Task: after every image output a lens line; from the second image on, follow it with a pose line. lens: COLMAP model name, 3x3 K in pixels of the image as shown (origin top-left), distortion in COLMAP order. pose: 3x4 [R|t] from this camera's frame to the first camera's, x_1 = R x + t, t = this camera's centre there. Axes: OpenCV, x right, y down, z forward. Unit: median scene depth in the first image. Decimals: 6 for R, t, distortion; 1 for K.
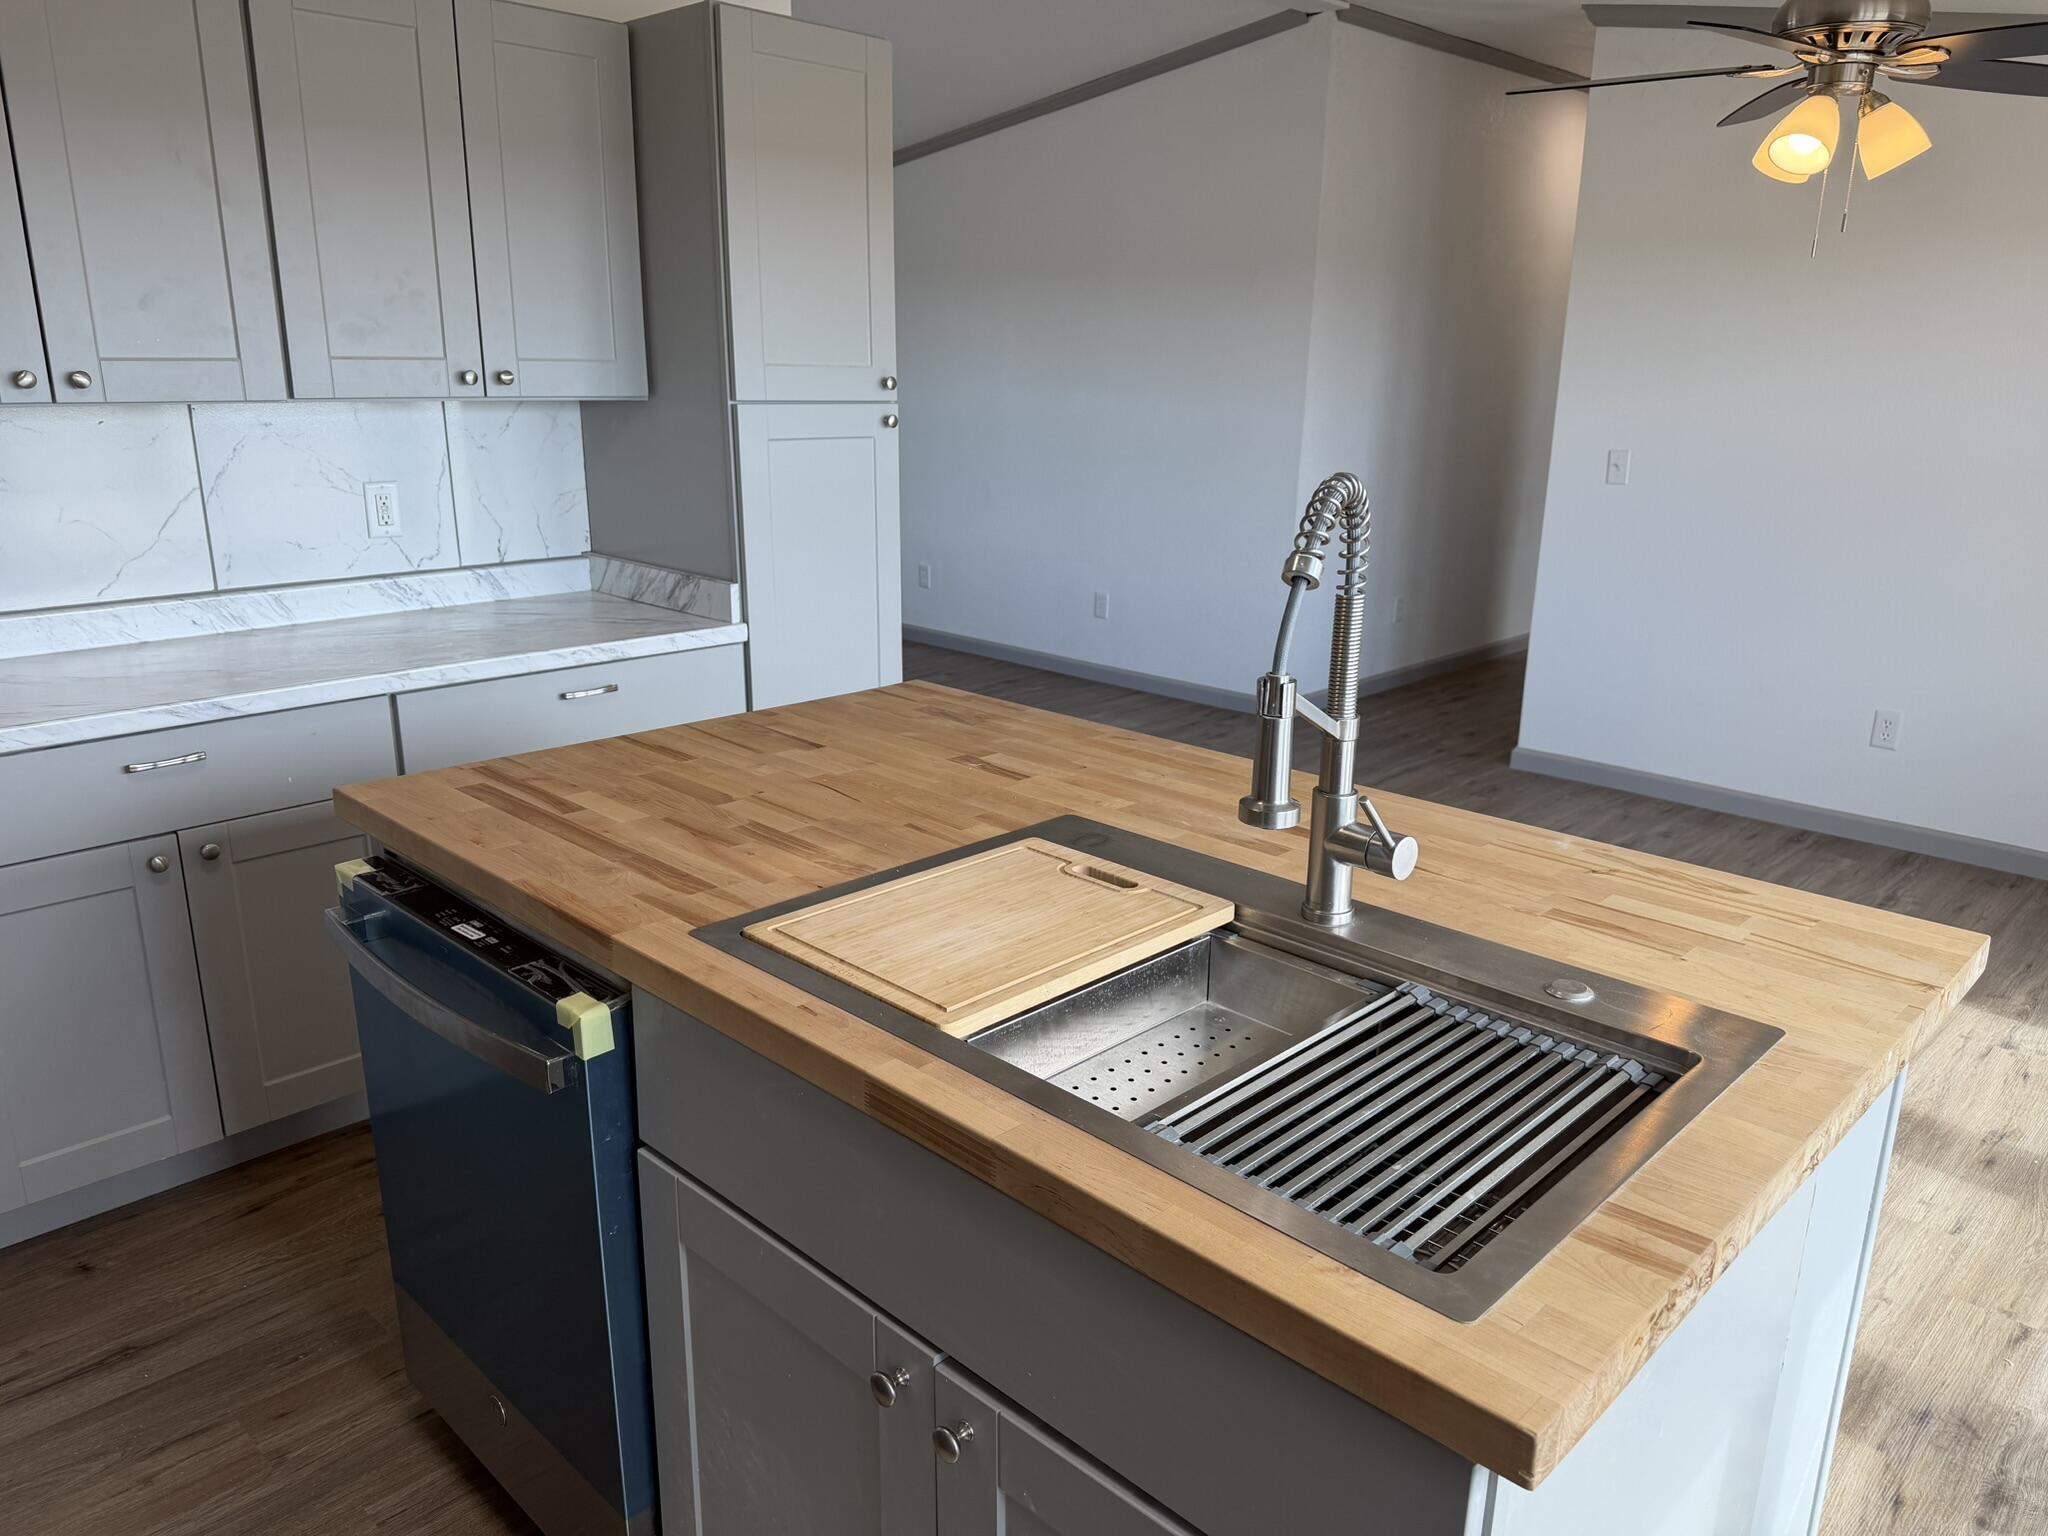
lens RADIAL K [[1469.5, 0, 1024.8], [0, 1469.5, 772.3], [0, 0, 1]] dist [0.028680, -0.036682]
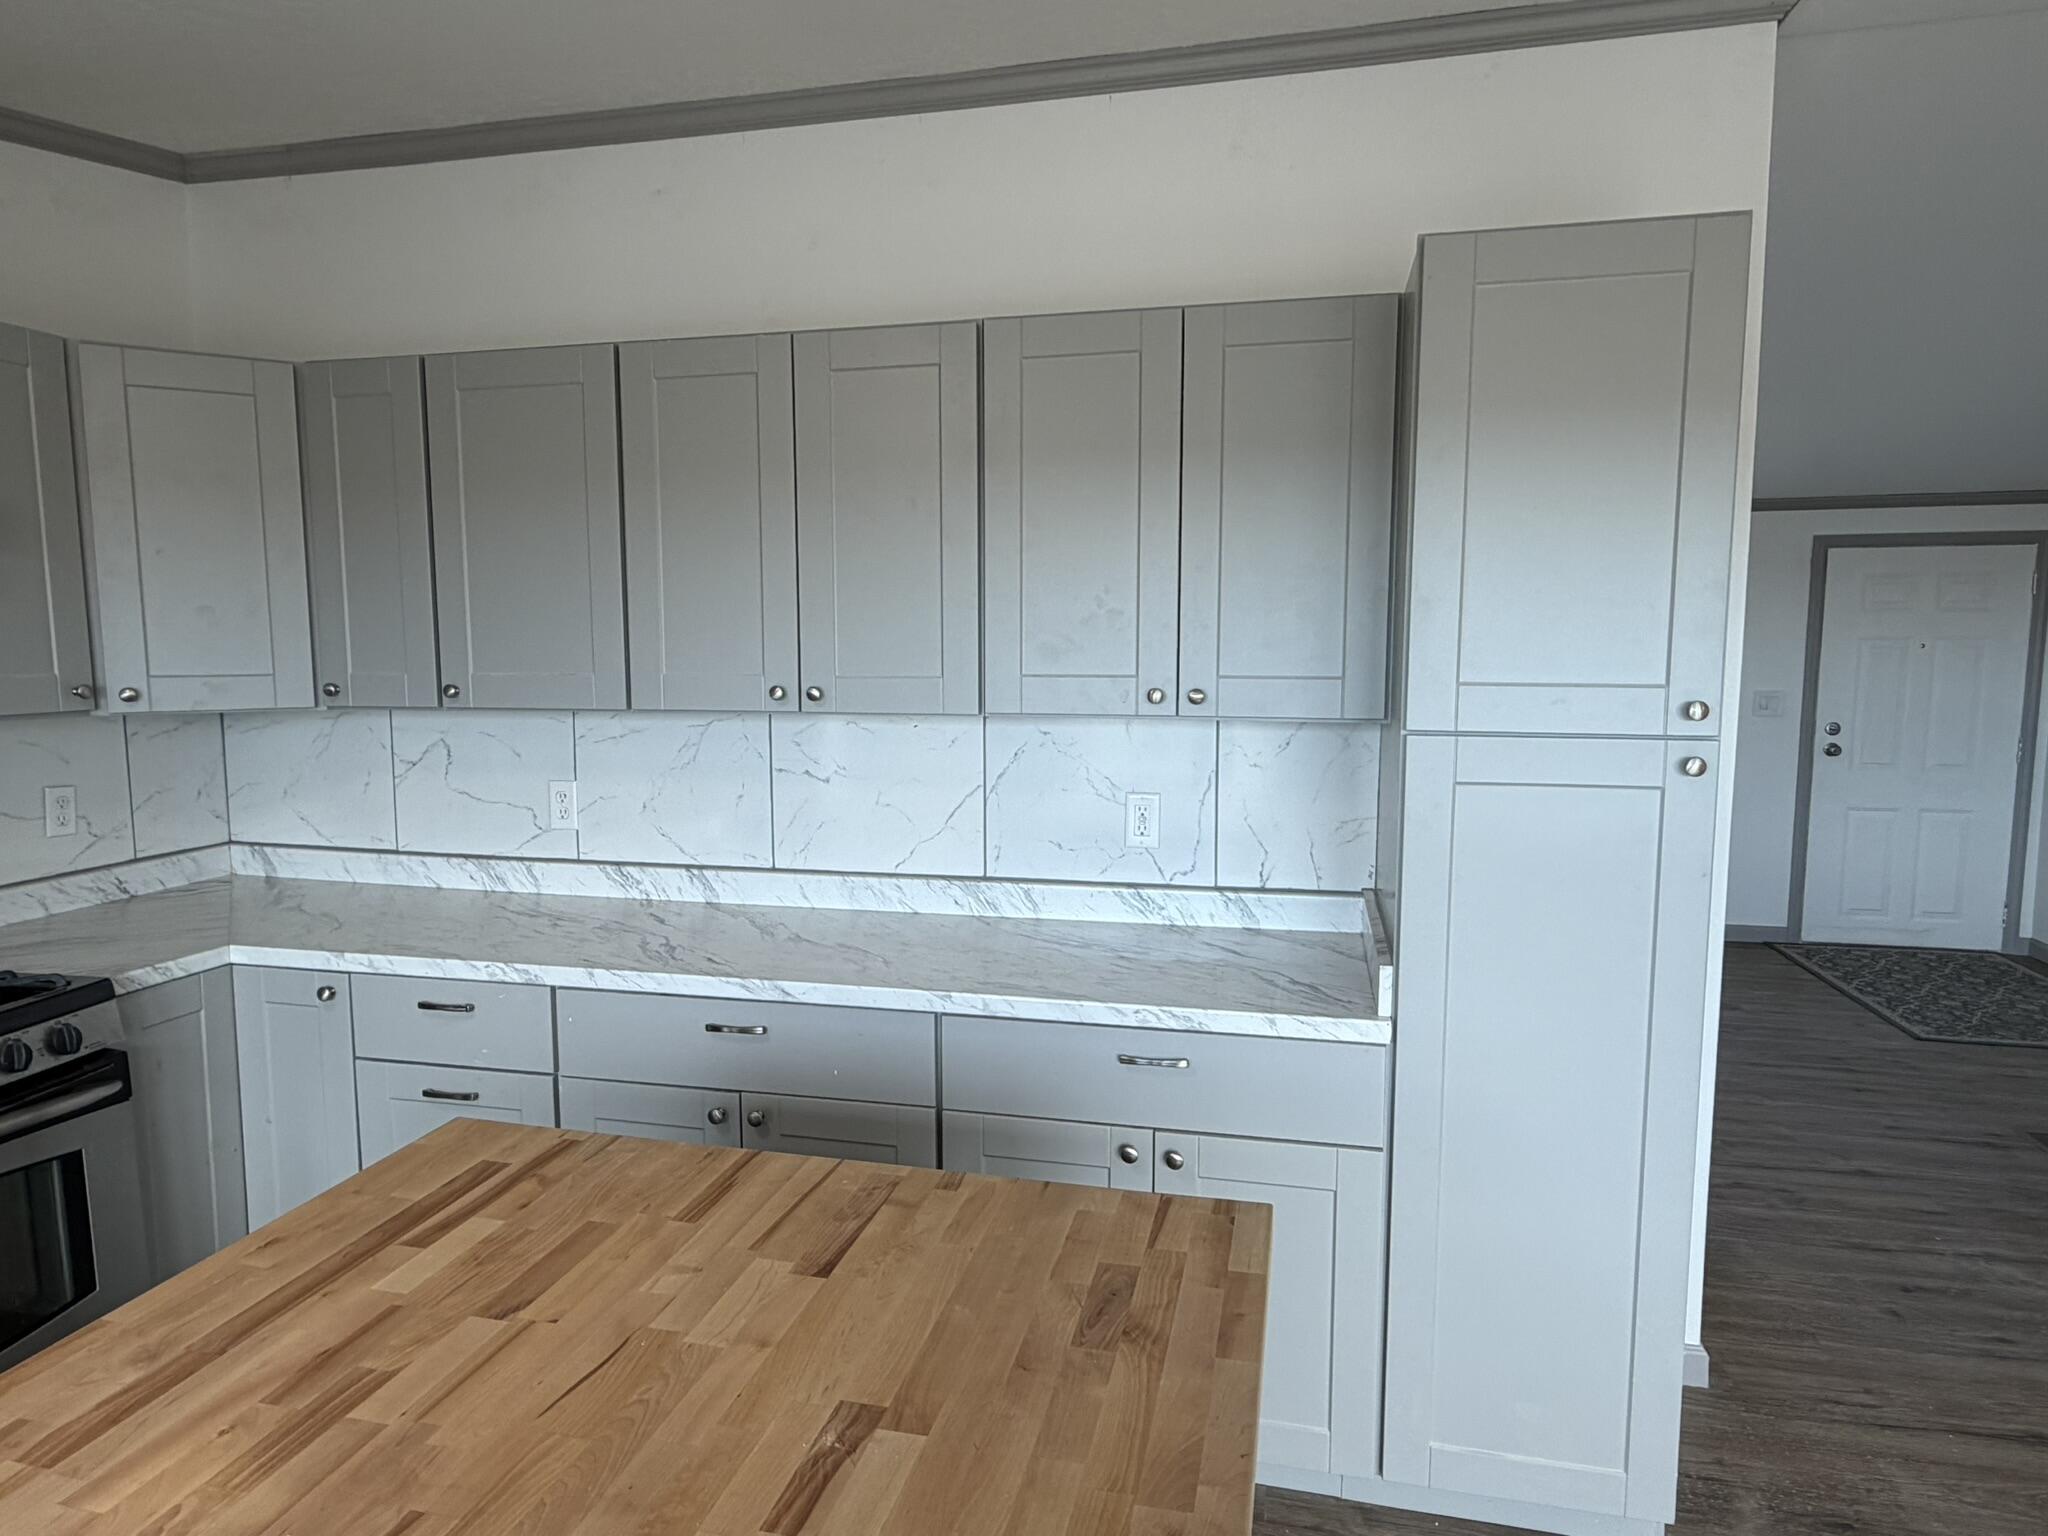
lens RADIAL K [[1228.4, 0, 1010.5], [0, 1228.4, 768.3], [0, 0, 1]] dist [0.003295, -0.001287]
pose [[0.507278, 0.071037, -0.858849, 0.247550], [-0.226731, 0.972488, -0.053482, -0.158527], [0.831422, 0.221858, 0.509428, 0.532713]]
